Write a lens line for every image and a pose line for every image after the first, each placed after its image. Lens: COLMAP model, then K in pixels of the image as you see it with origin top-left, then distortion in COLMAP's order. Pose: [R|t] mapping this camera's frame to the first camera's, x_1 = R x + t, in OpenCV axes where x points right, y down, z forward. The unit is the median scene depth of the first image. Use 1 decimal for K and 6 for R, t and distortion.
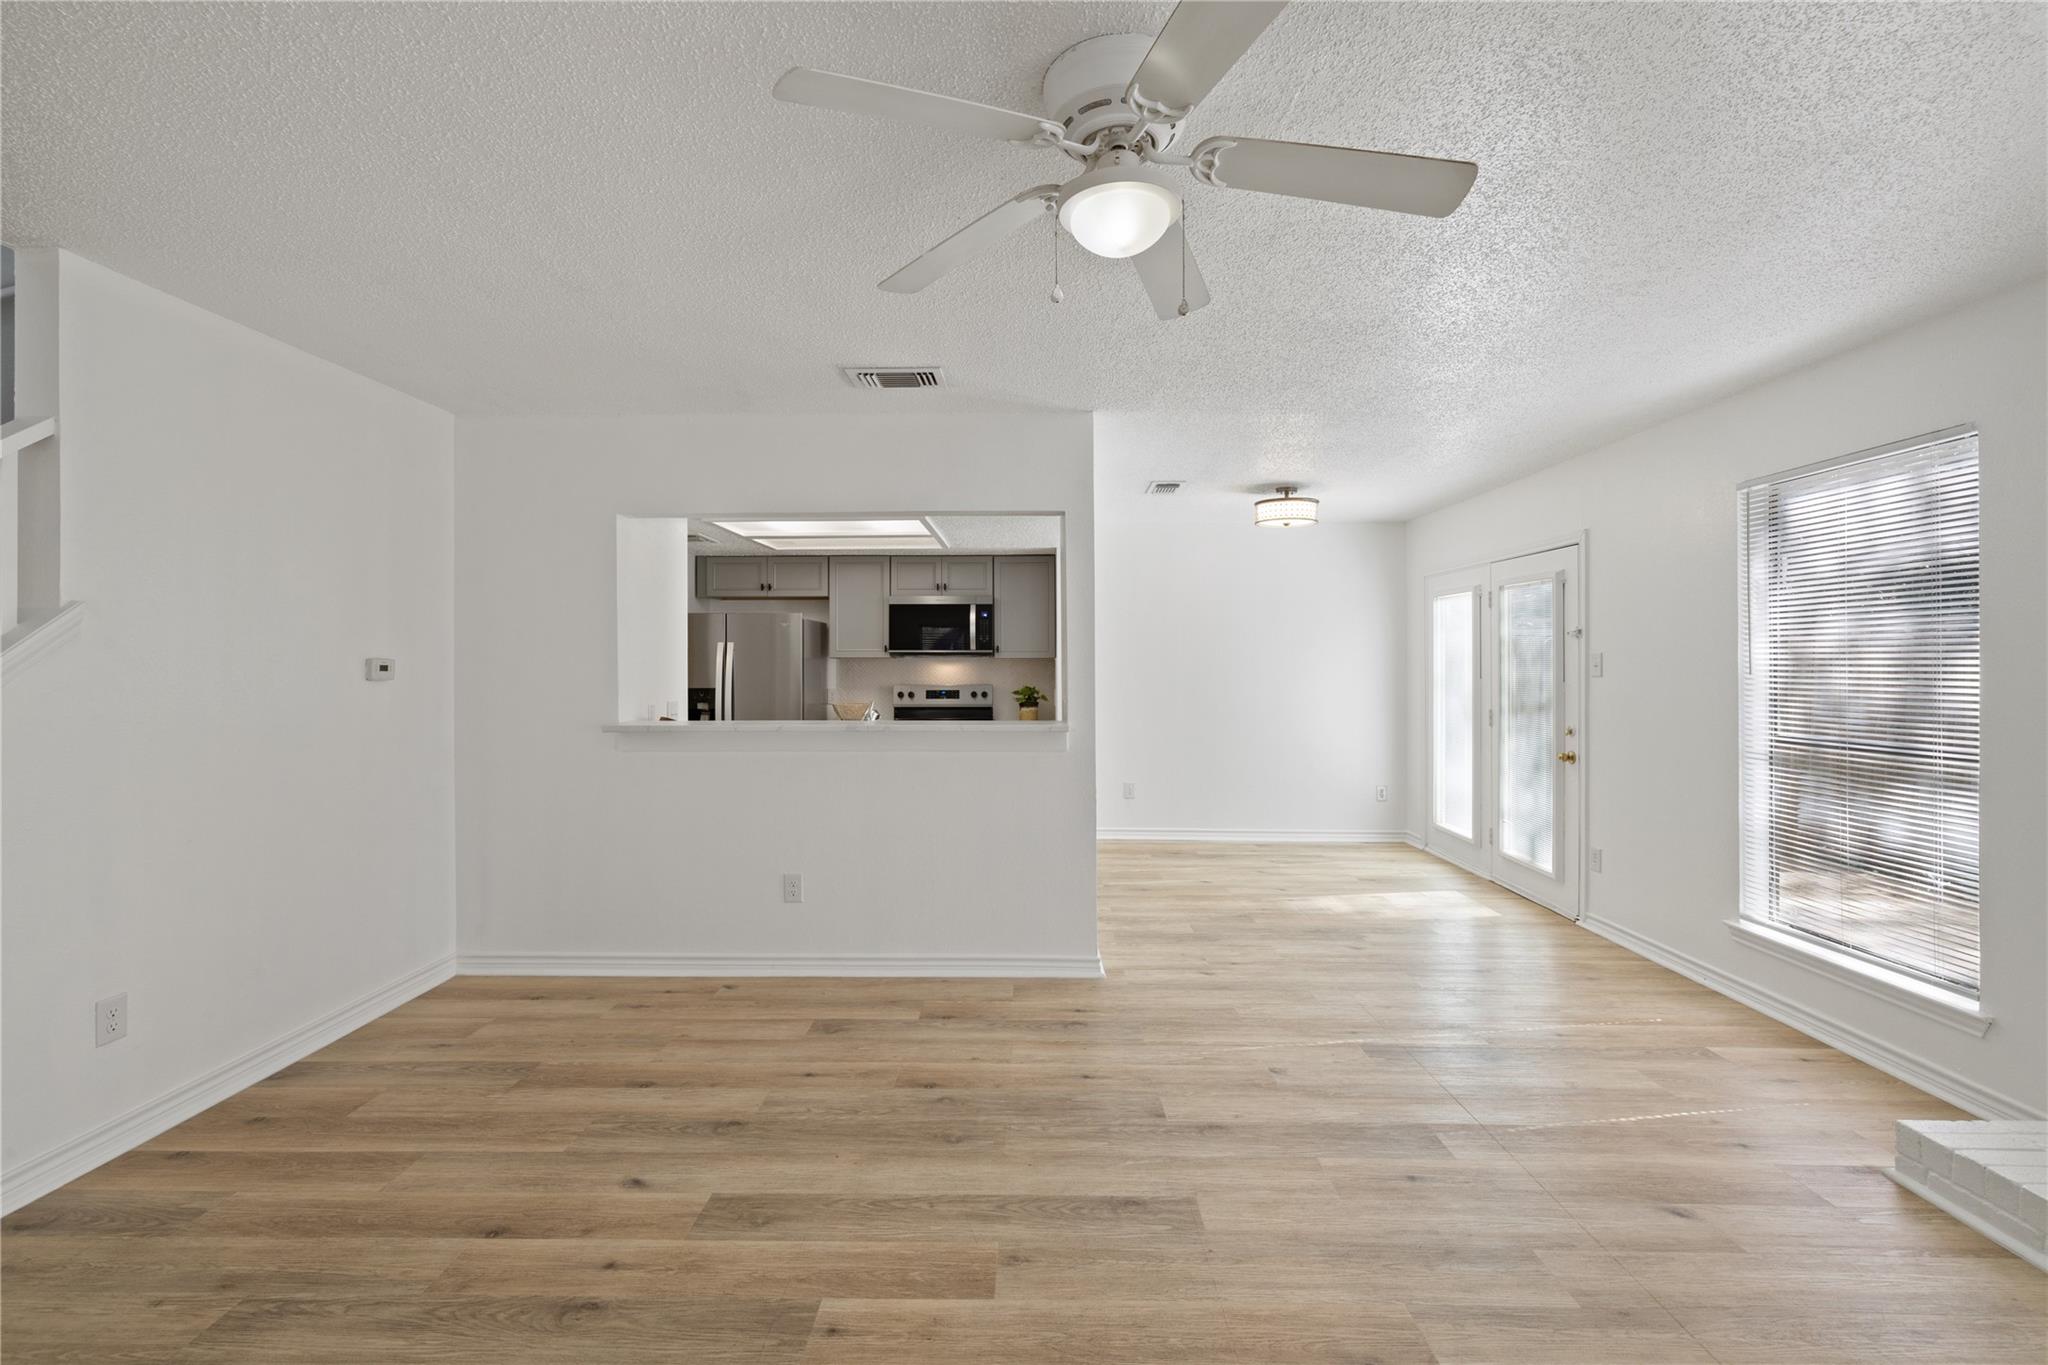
lens RADIAL K [[865.3, 0, 1030.1], [0, 865.3, 668.7], [0, 0, 1]] dist [-0.000267, 0.000722]
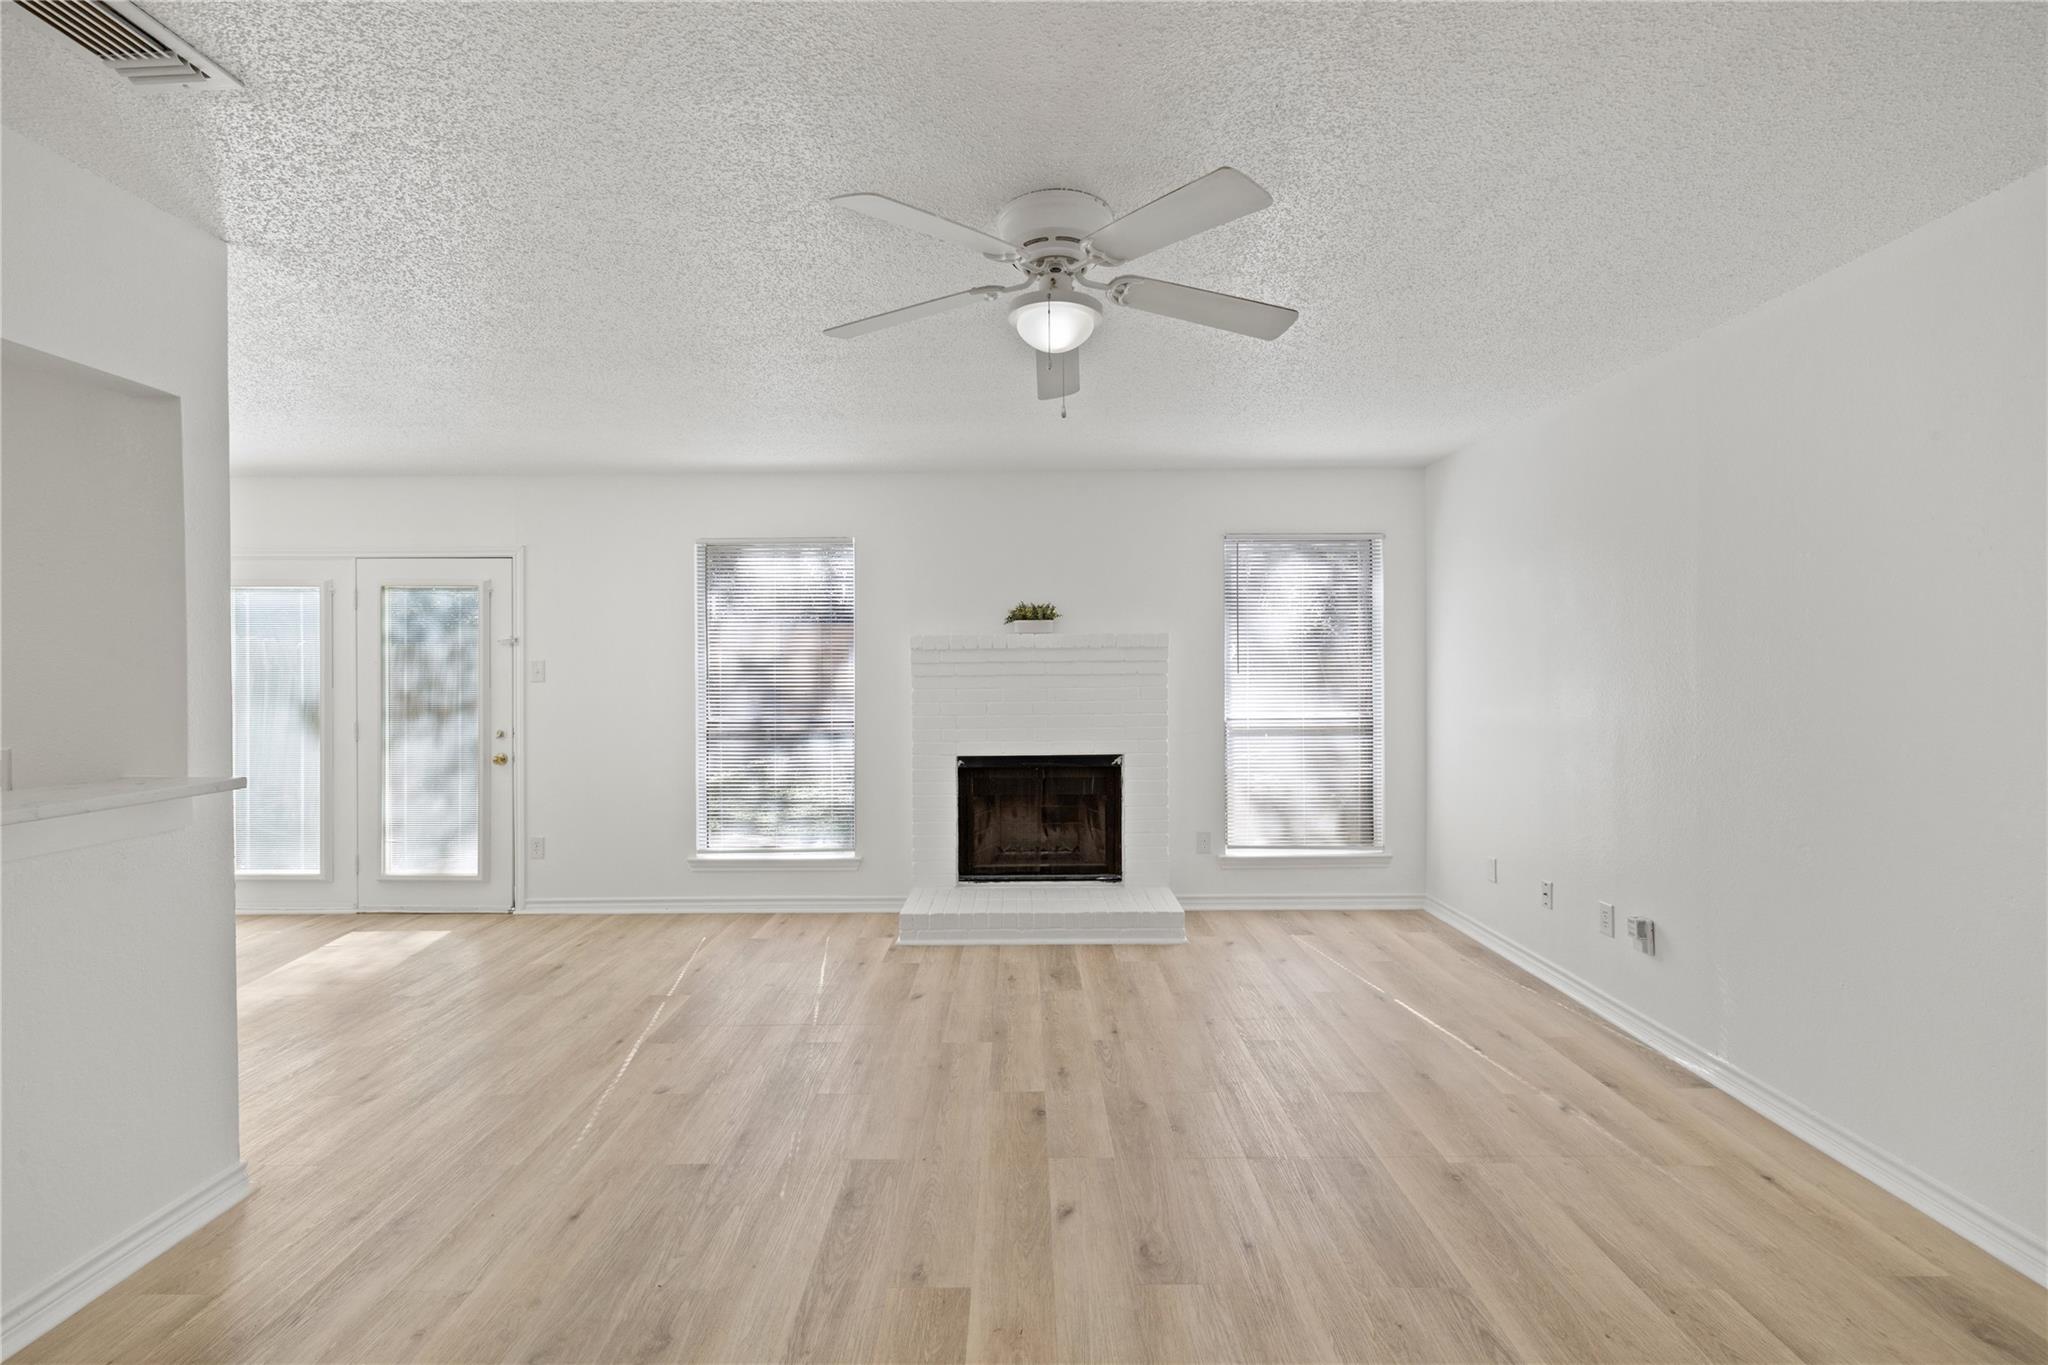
lens RADIAL K [[850.2, 0, 1024.0], [0, 850.2, 682.5], [0, 0, 1]] dist [0.002268, 0.000264]
pose [[-0.009407, -0.016273, 0.999823, -0.640357], [0.008565, 0.999830, 0.016353, -0.003370], [-0.999919, 0.008717, -0.009266, 0.579666]]
